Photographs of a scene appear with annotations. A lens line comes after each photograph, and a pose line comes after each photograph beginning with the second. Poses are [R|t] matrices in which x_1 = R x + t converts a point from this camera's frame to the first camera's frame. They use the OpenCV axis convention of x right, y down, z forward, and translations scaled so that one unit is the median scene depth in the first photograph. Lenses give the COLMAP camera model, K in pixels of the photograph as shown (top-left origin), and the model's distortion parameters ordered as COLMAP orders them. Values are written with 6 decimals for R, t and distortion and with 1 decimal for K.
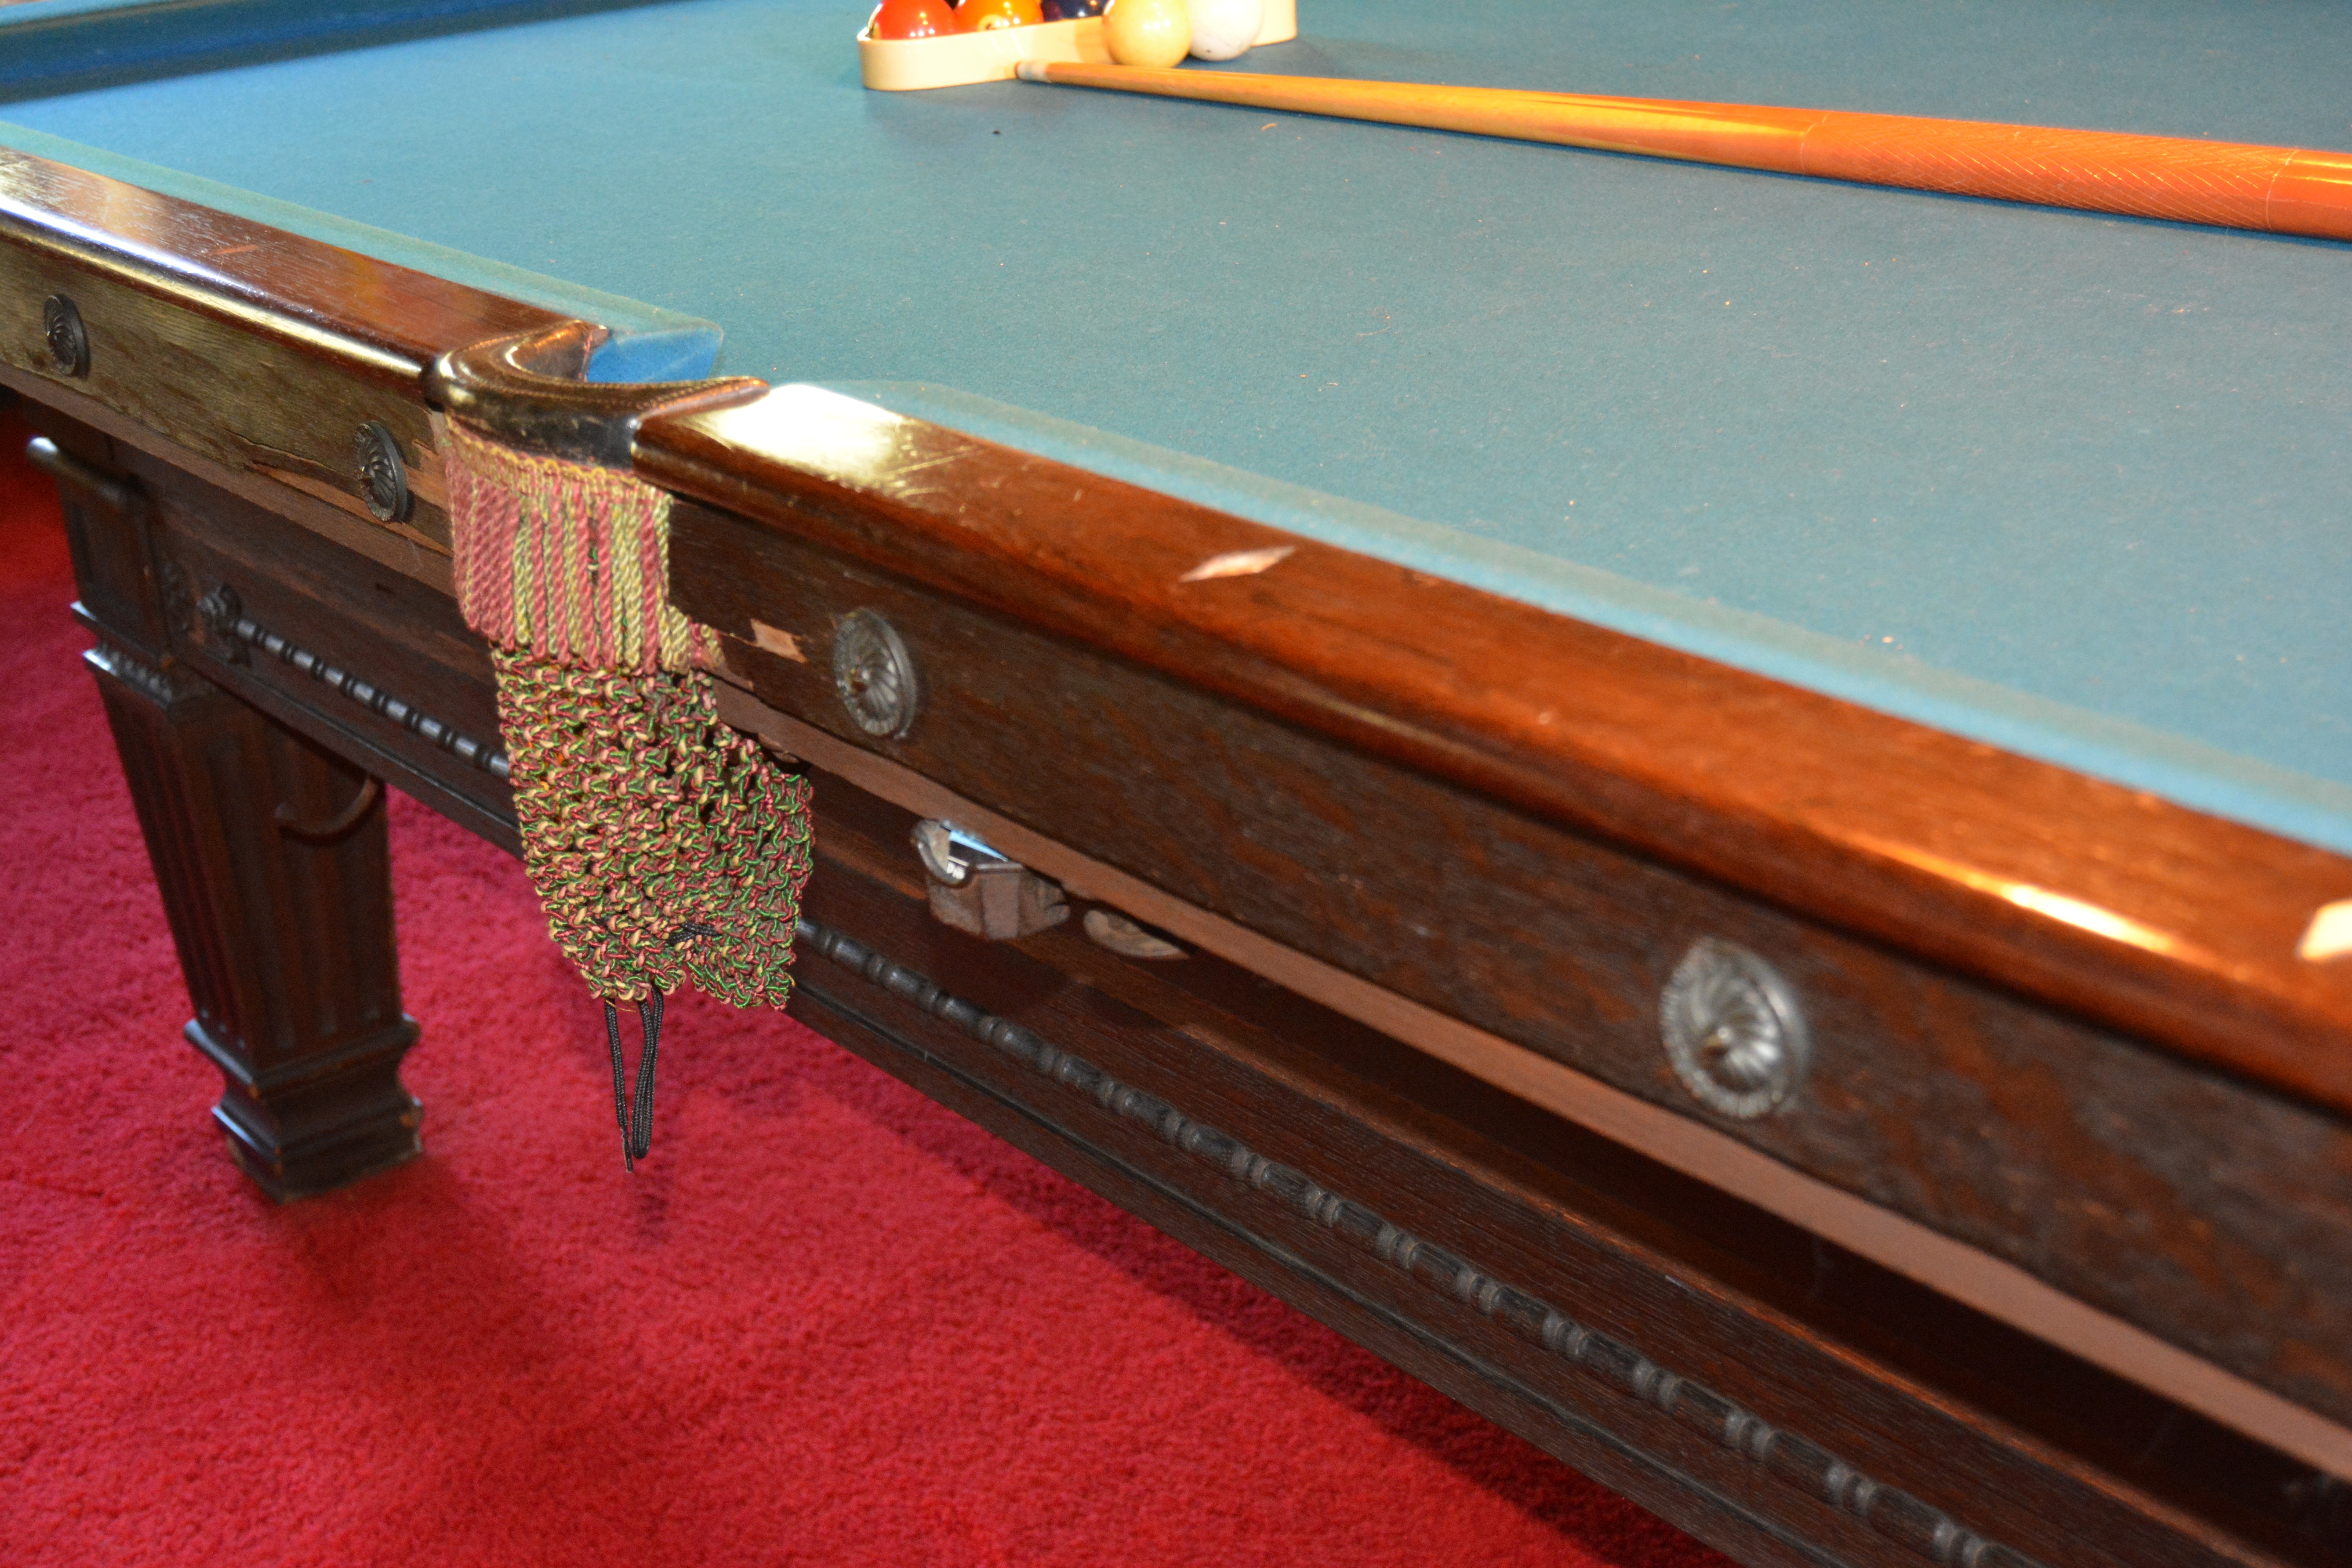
lens RADIAL K [[3013.2, 0, 1183.4], [0, 3013.2, 779.5], [0, 0, 1]] dist [-0.010919, 0.000000]
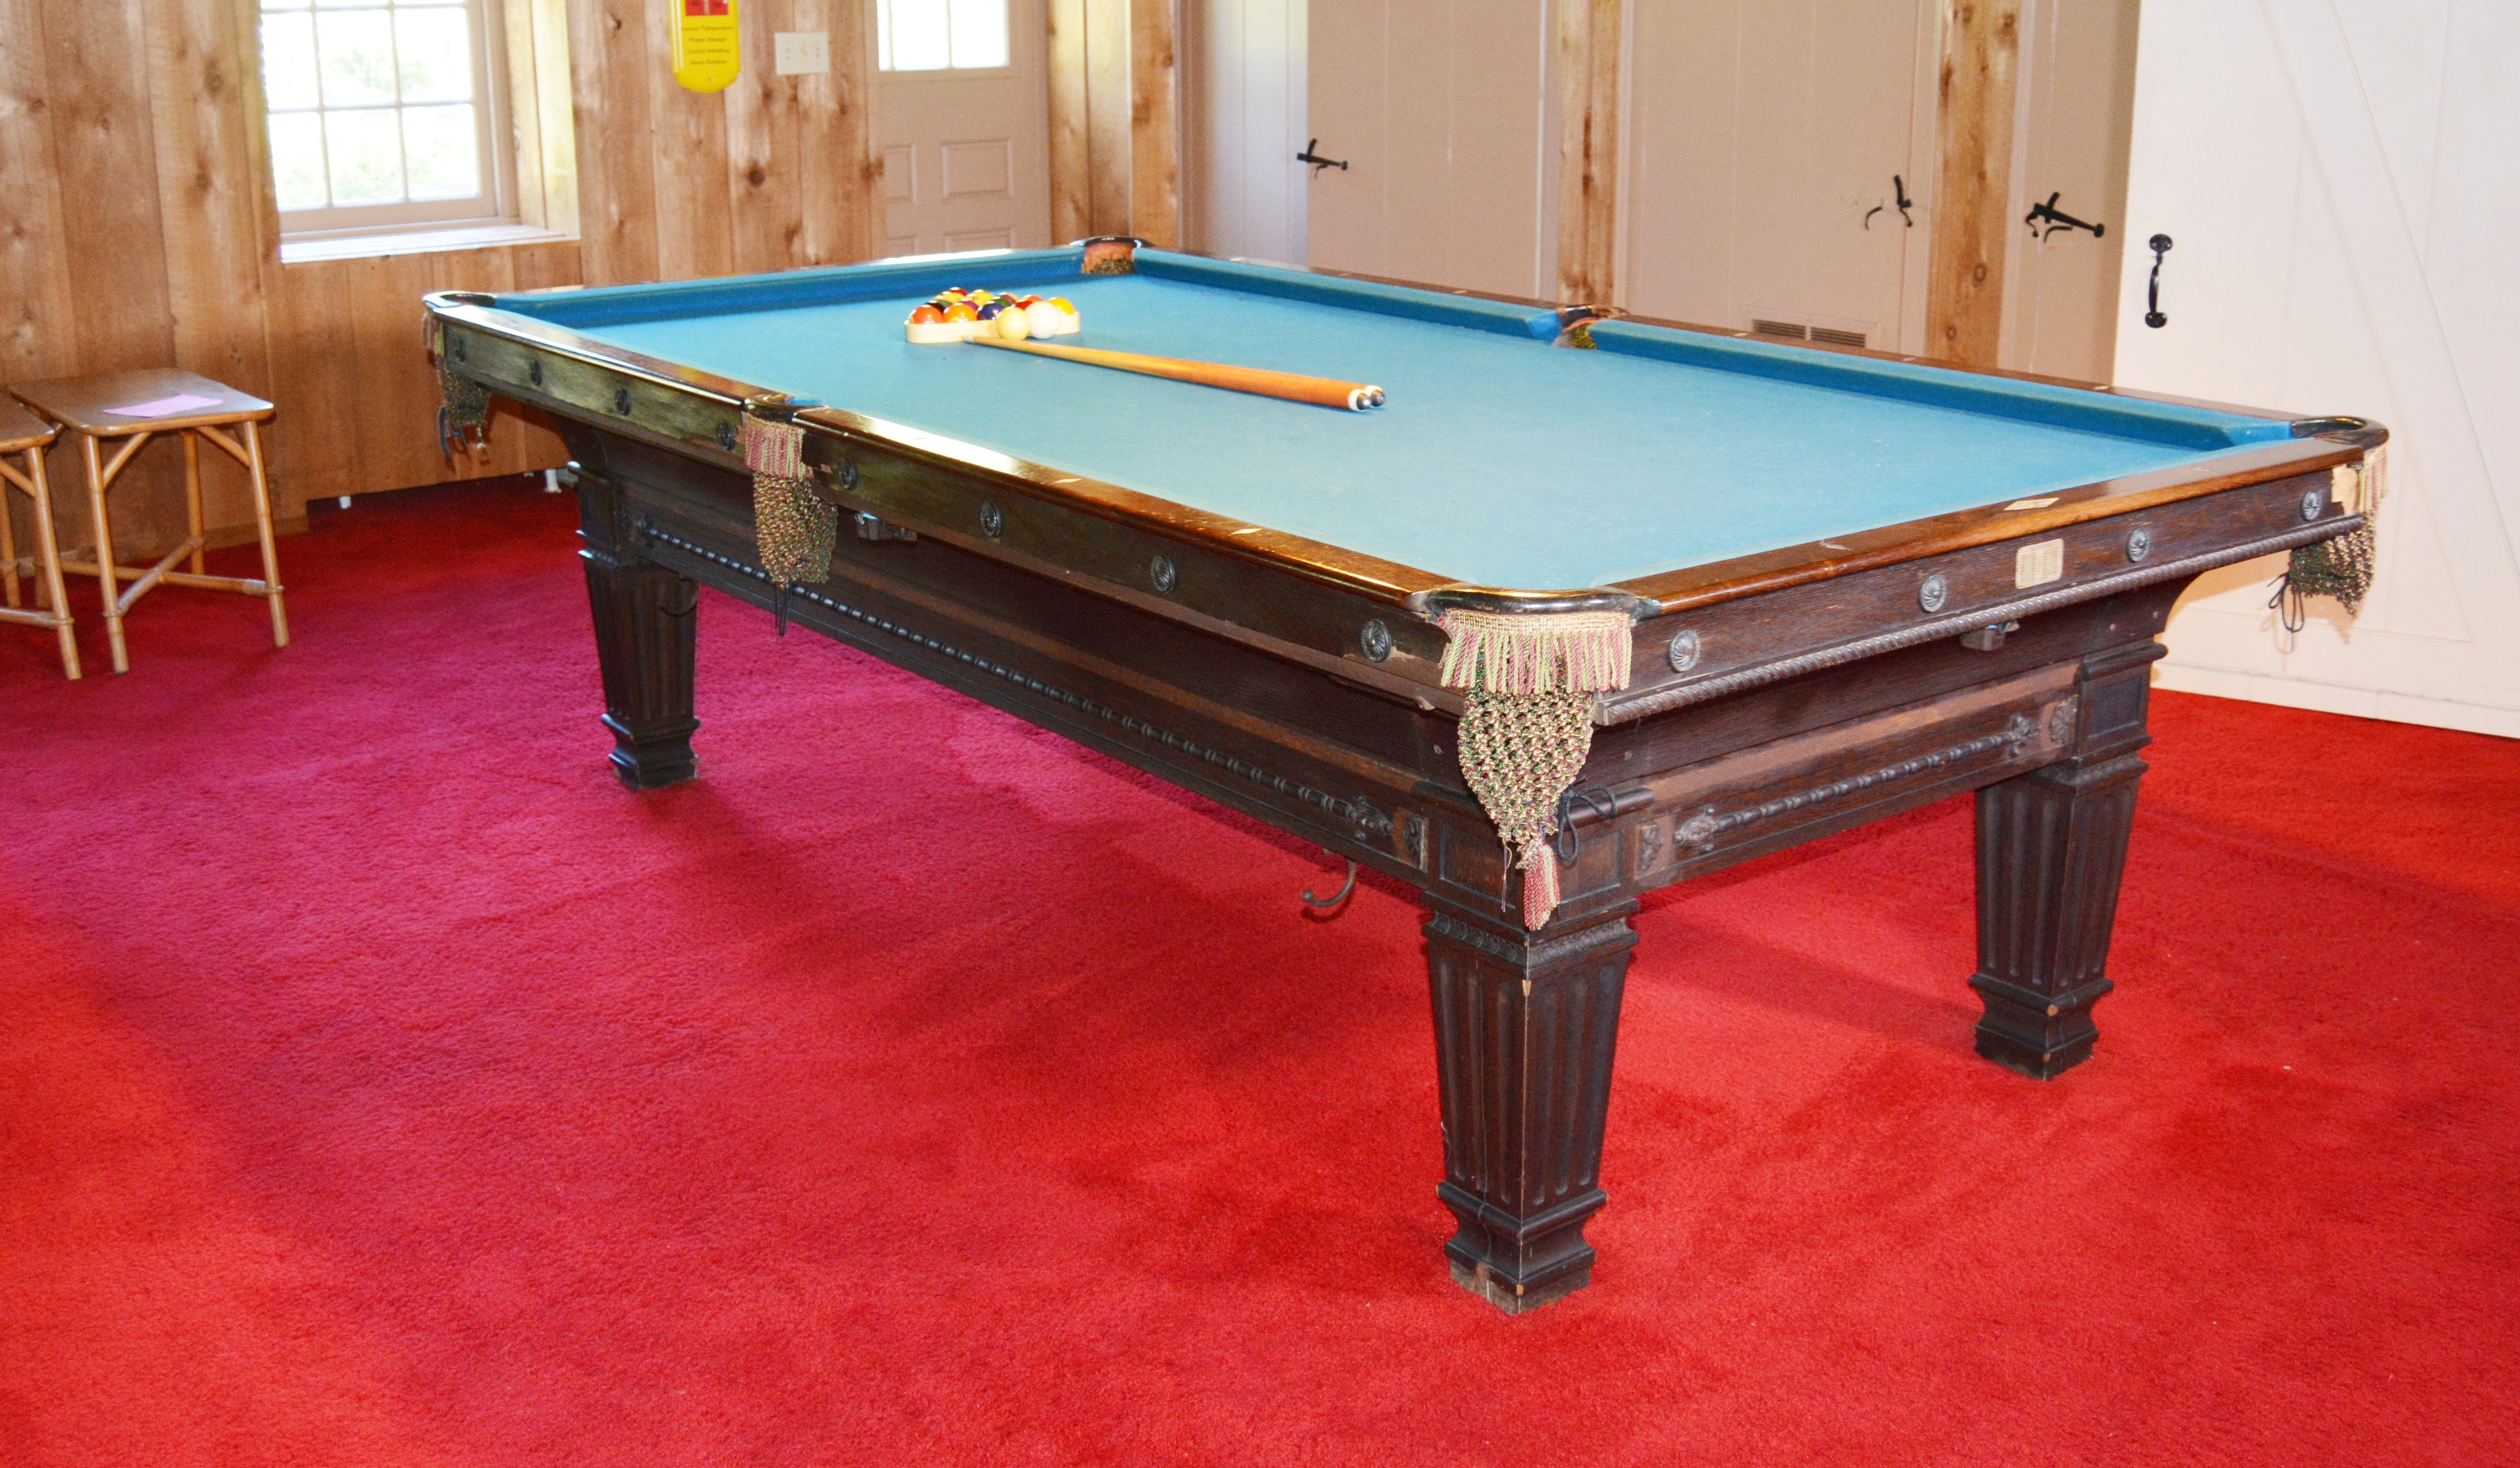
lens RADIAL K [[2535.8, 0, 1329.8], [0, 2535.8, 600.4], [0, 0, 1]] dist [-0.084935, 0.000000]
pose [[0.998100, 0.061504, 0.003652, 0.265958], [-0.060395, 0.988374, -0.139531, 0.278062], [-0.012191, 0.139045, 0.990211, -1.151829]]
